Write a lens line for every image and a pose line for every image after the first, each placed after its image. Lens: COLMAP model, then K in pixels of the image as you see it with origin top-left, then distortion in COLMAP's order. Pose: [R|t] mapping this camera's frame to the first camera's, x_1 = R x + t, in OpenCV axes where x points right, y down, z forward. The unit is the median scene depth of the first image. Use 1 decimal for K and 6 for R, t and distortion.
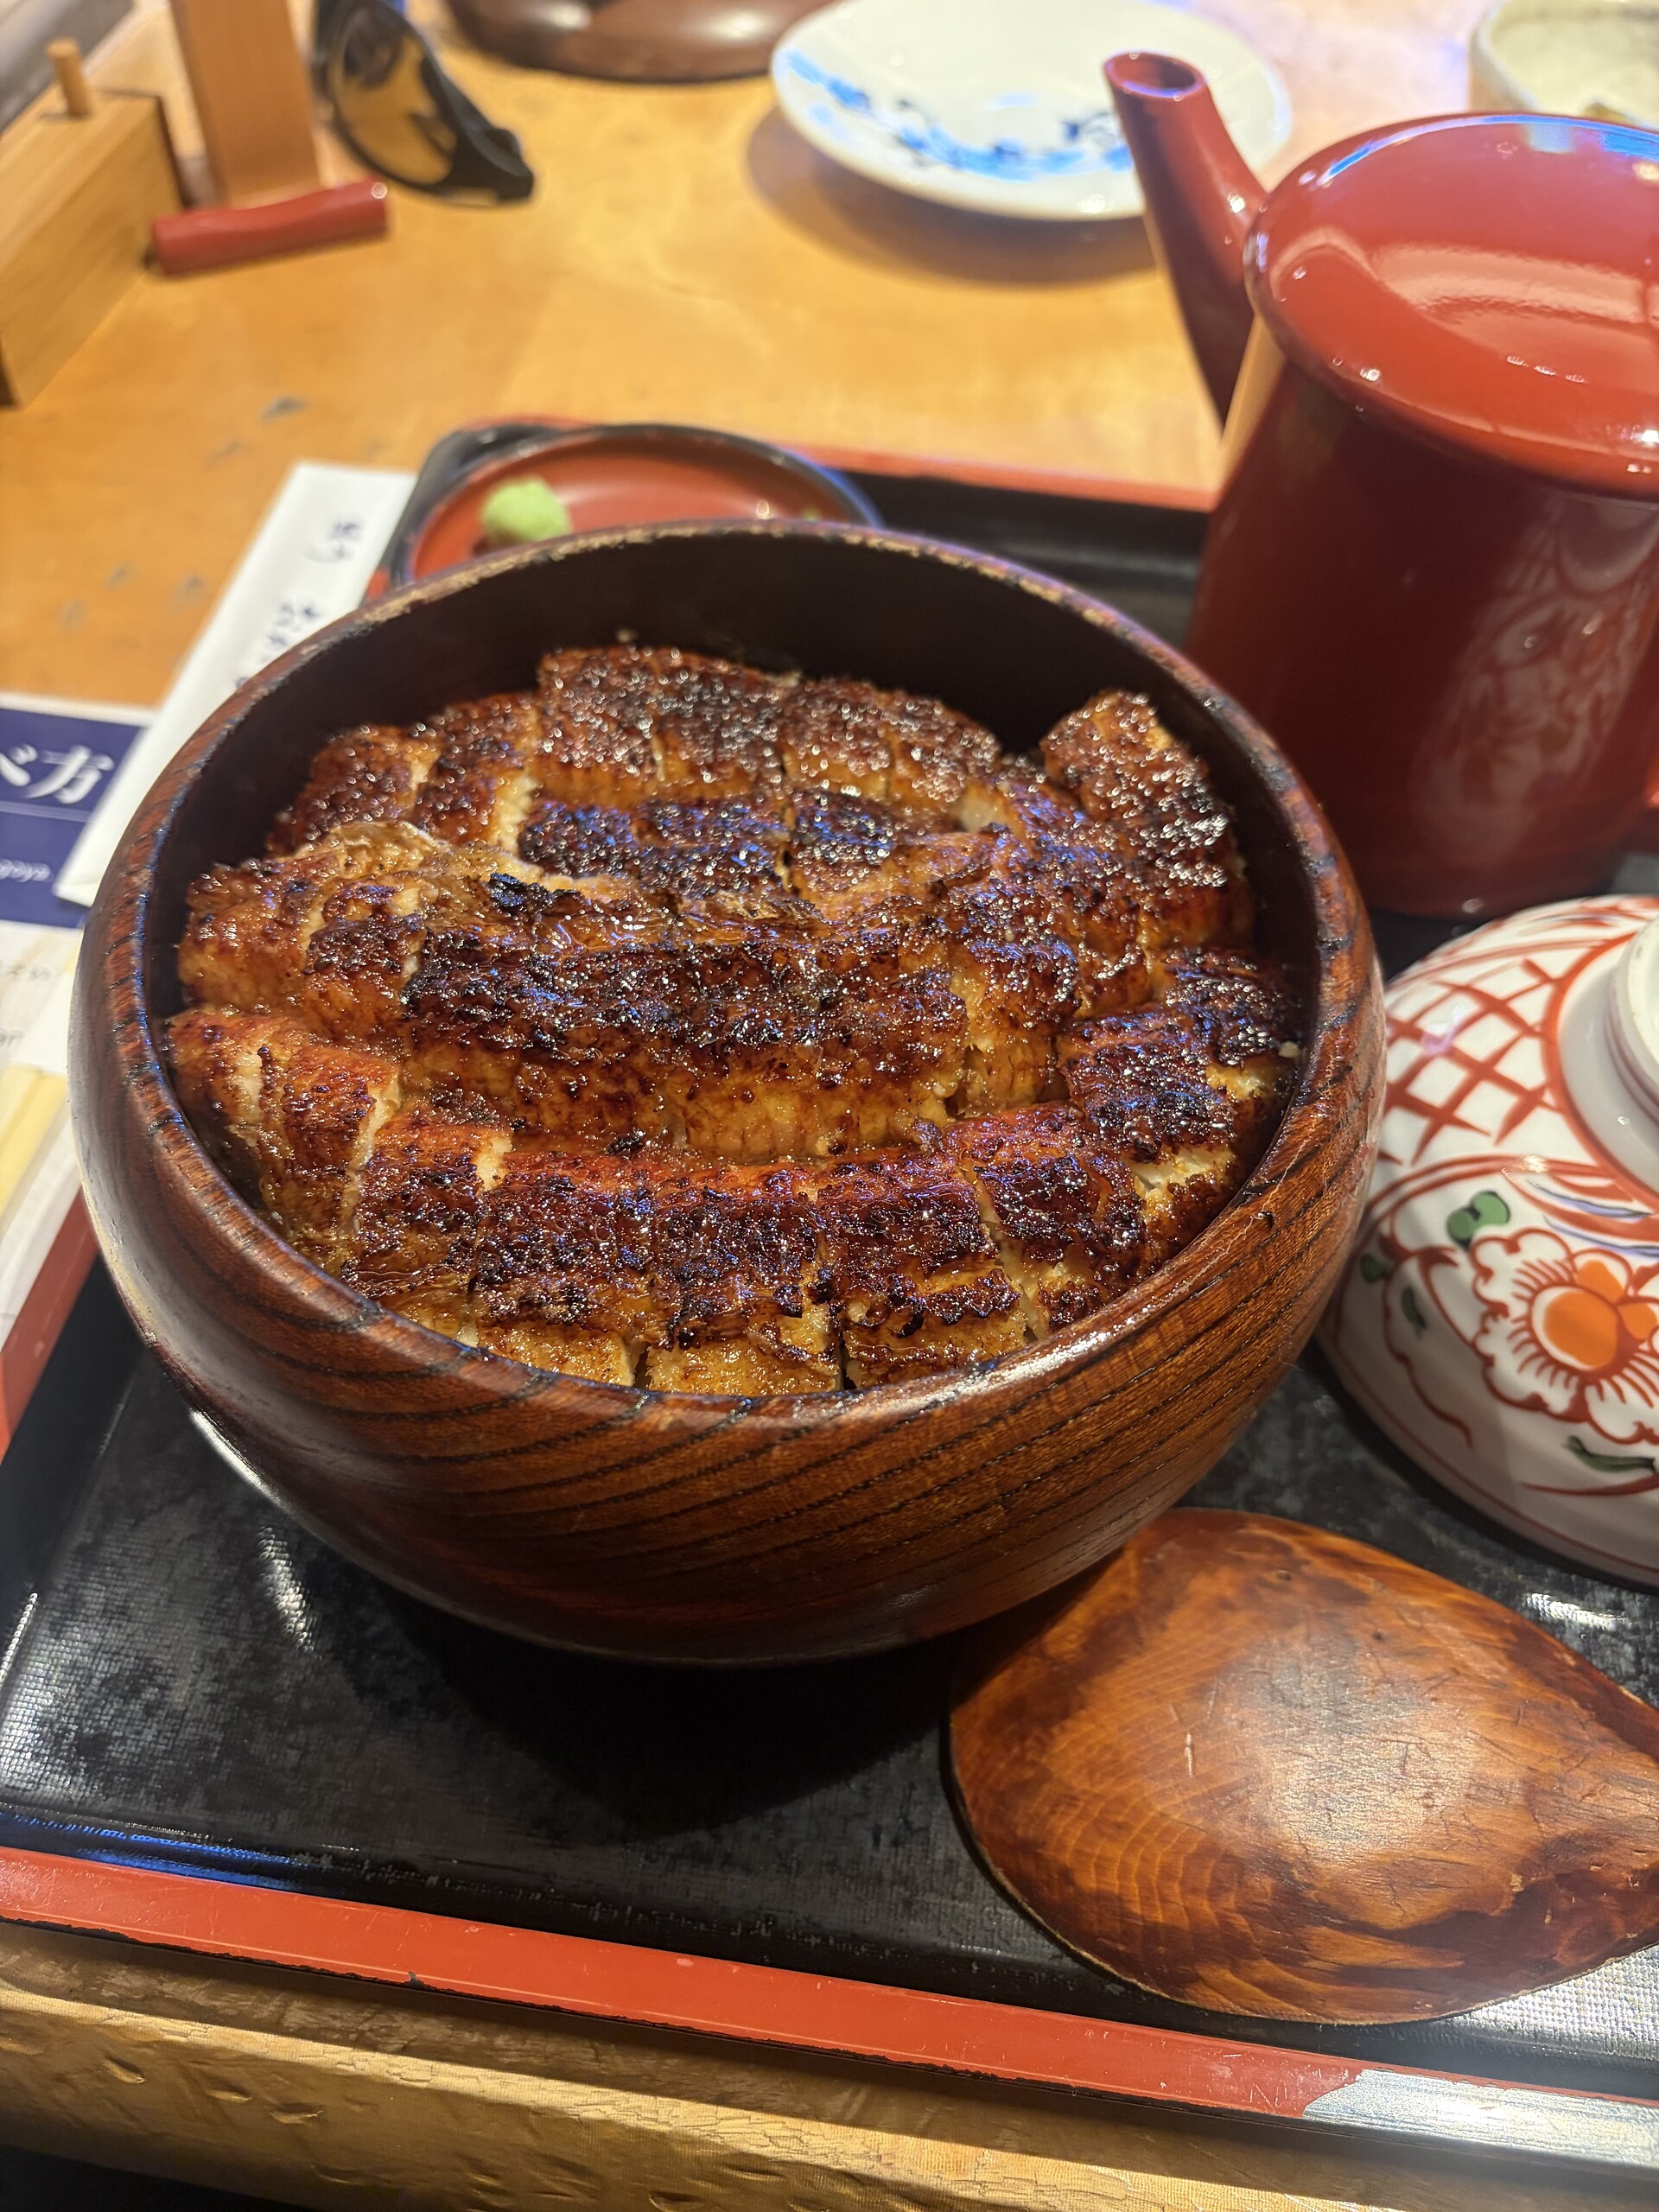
lens RADIAL K [[1601.4, 0, 829.5], [0, 1601.4, 1106.0], [0, 0, 1]] dist [-0.008274, -0.004124]
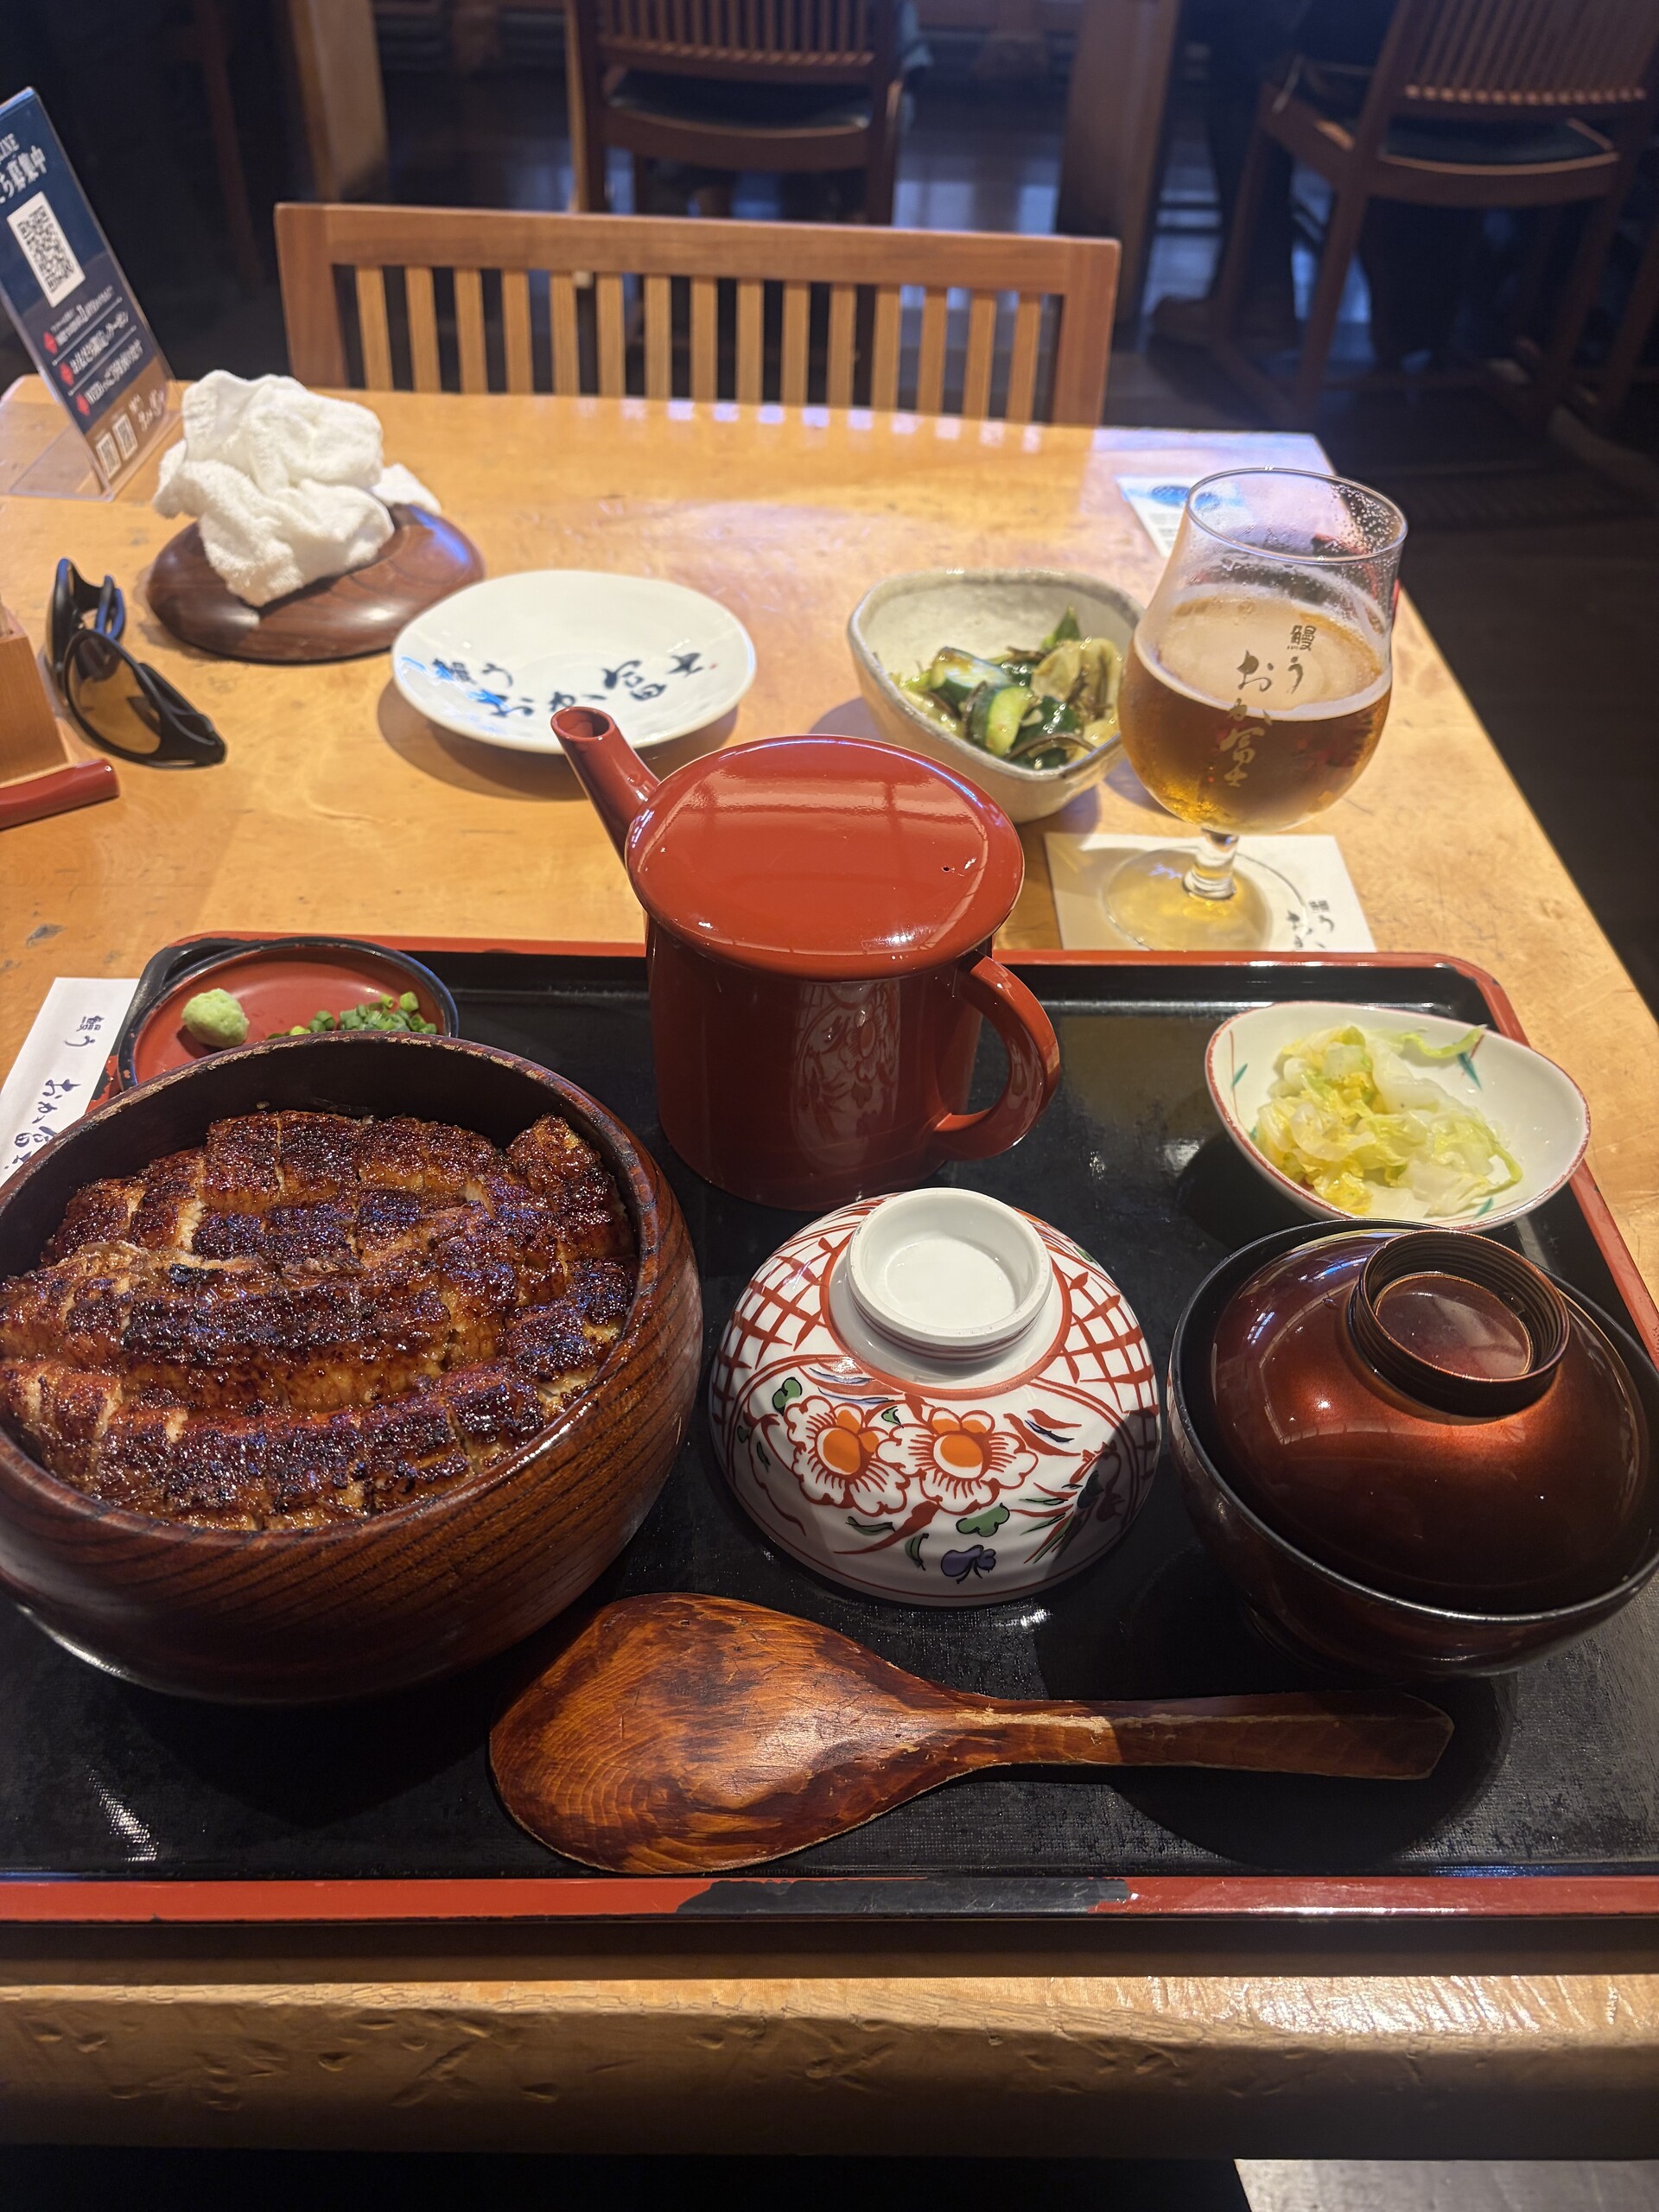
lens RADIAL K [[1601.4, 0, 829.5], [0, 1601.4, 1106.0], [0, 0, 1]] dist [-0.008274, -0.004124]
pose [[0.987792, -0.101851, 0.117872, 0.316716], [0.120322, 0.979424, -0.162020, 0.057266], [-0.098945, 0.174225, 0.979722, -0.836701]]
